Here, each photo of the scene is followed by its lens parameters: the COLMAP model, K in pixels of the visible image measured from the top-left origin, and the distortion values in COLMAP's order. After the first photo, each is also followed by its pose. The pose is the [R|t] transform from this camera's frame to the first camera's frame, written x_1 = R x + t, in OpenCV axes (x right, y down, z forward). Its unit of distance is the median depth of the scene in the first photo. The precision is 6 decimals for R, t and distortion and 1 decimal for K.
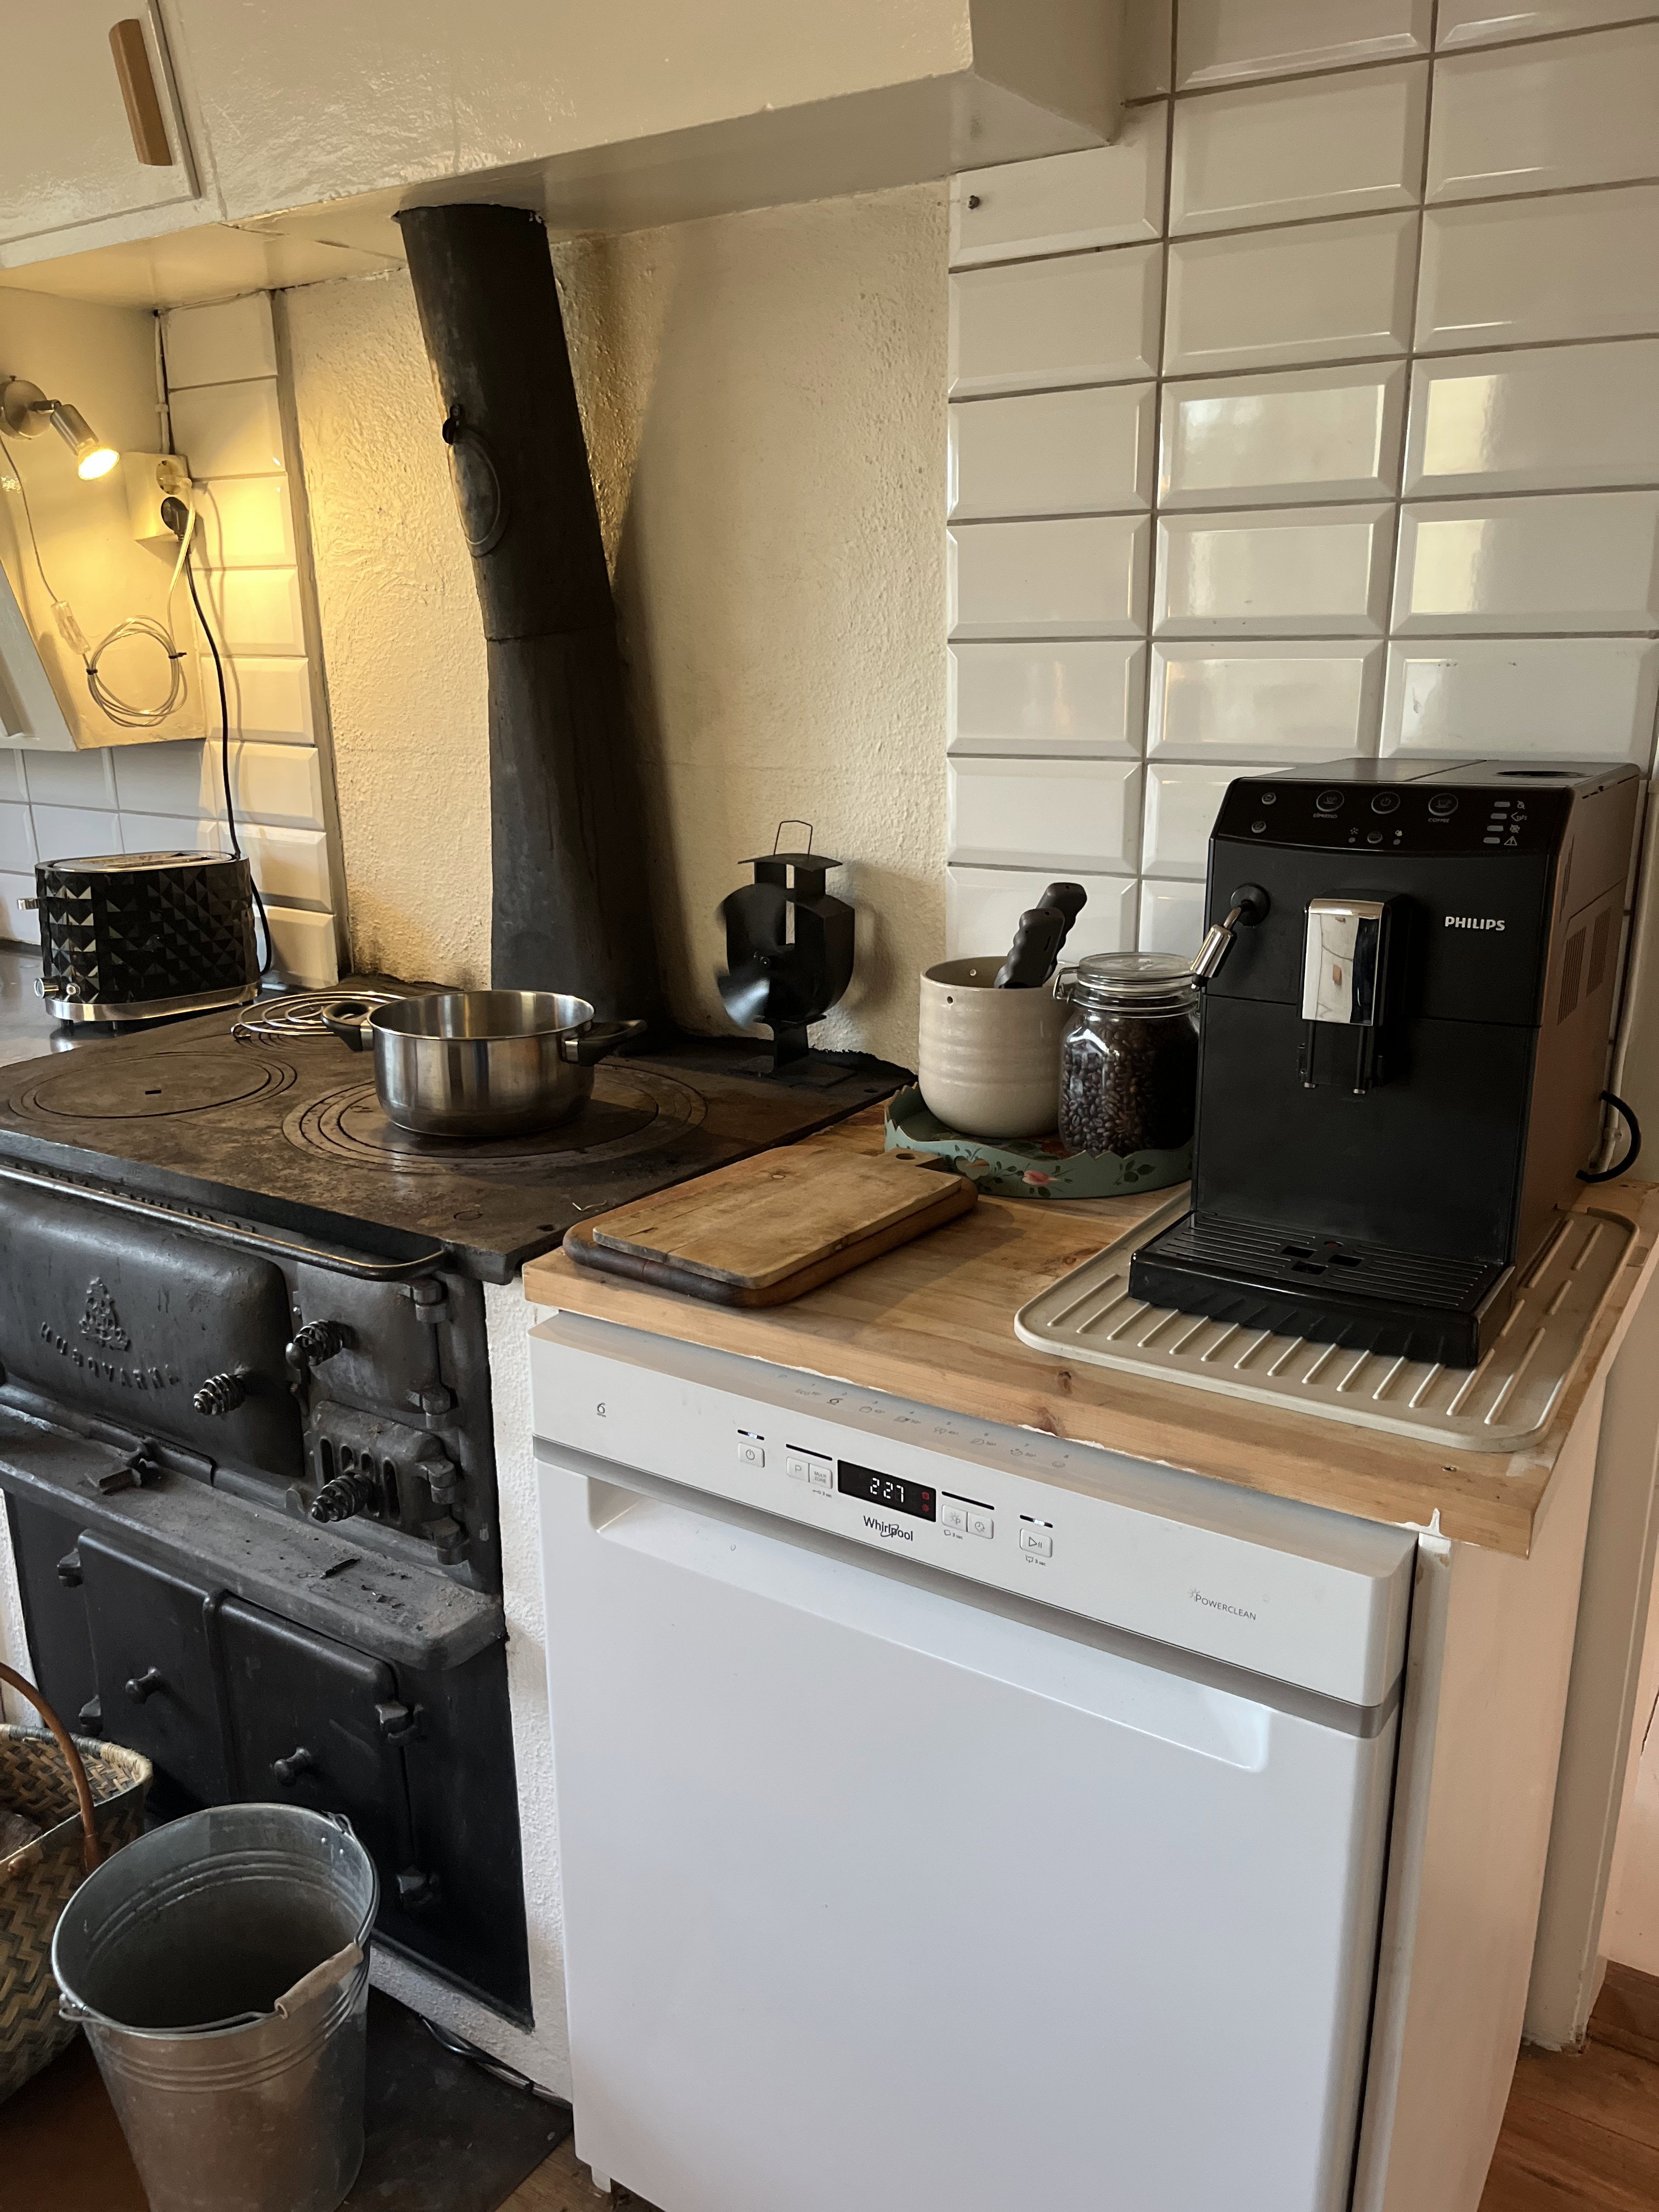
lens RADIAL K [[1675.3, 0, 811.5], [0, 1675.3, 1121.8], [0, 0, 1]] dist [0.071386, -0.099758]
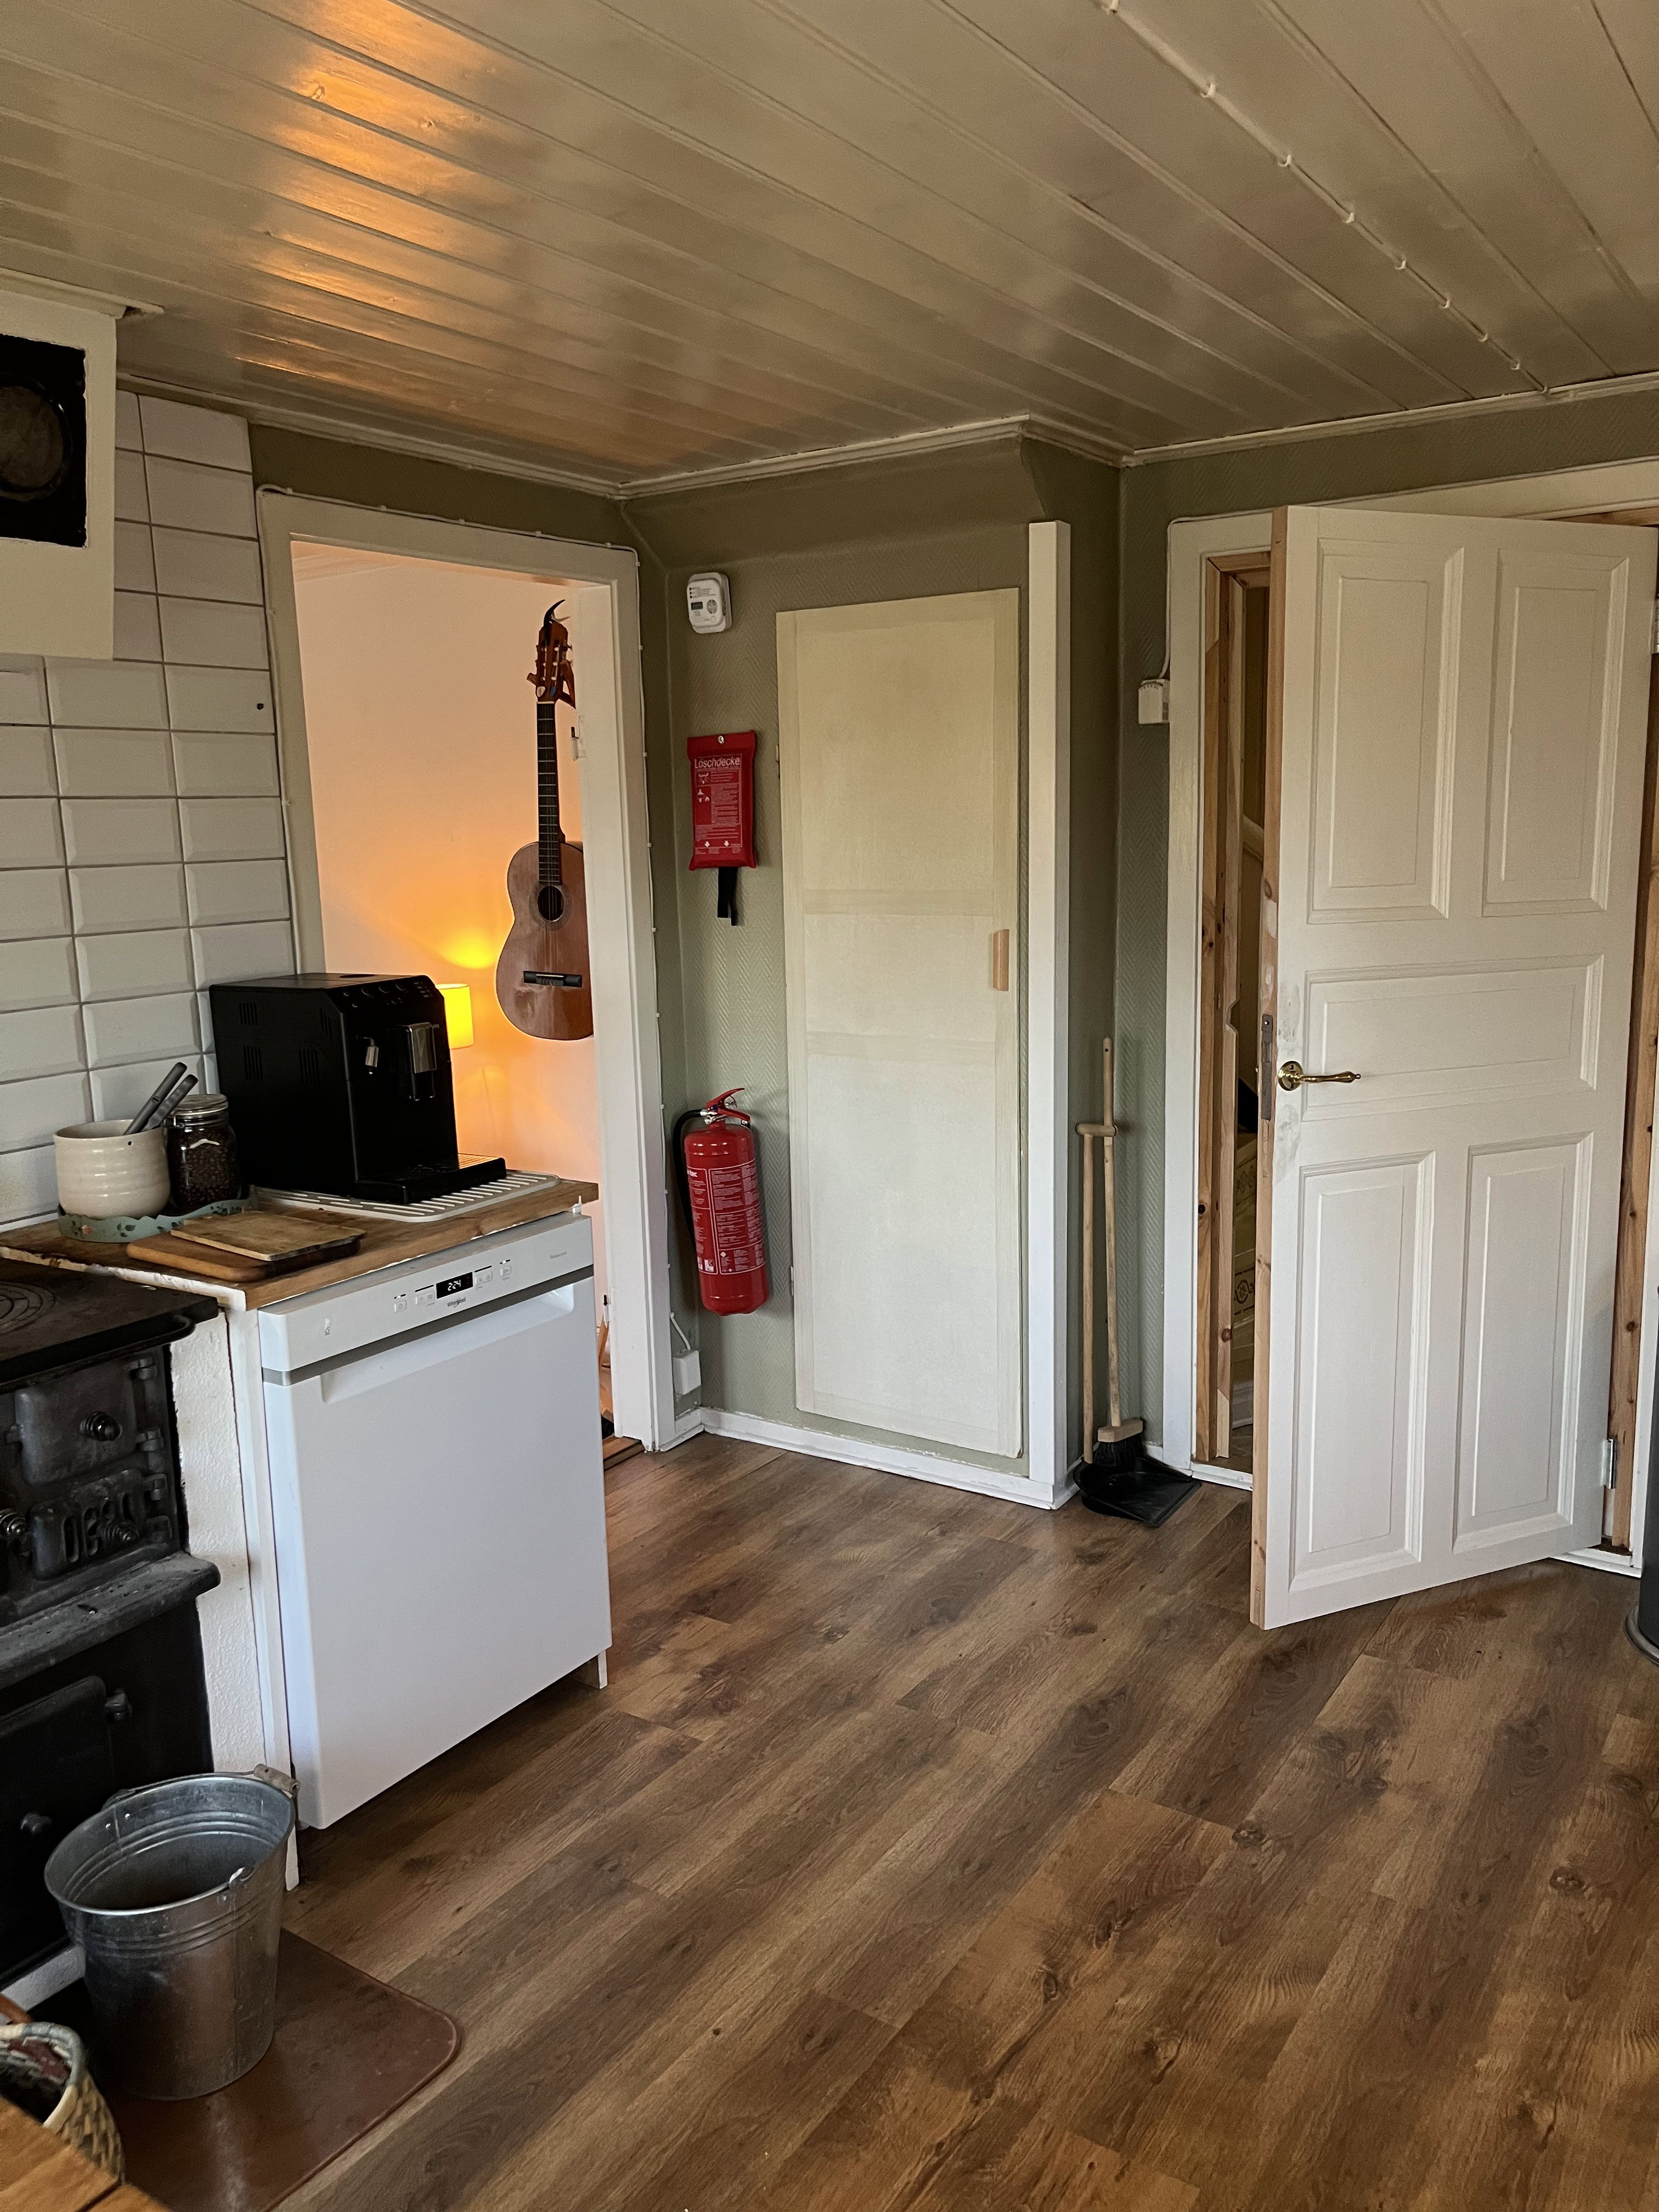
lens RADIAL K [[1675.3, 0, 829.5], [0, 1675.3, 1101.1], [0, 0, 1]] dist [0.071386, -0.099758]
pose [[0.001195, -0.159218, 0.987243, -1.433817], [0.300325, 0.941726, 0.151514, -0.142101], [-0.953836, 0.296312, 0.048942, 0.199497]]
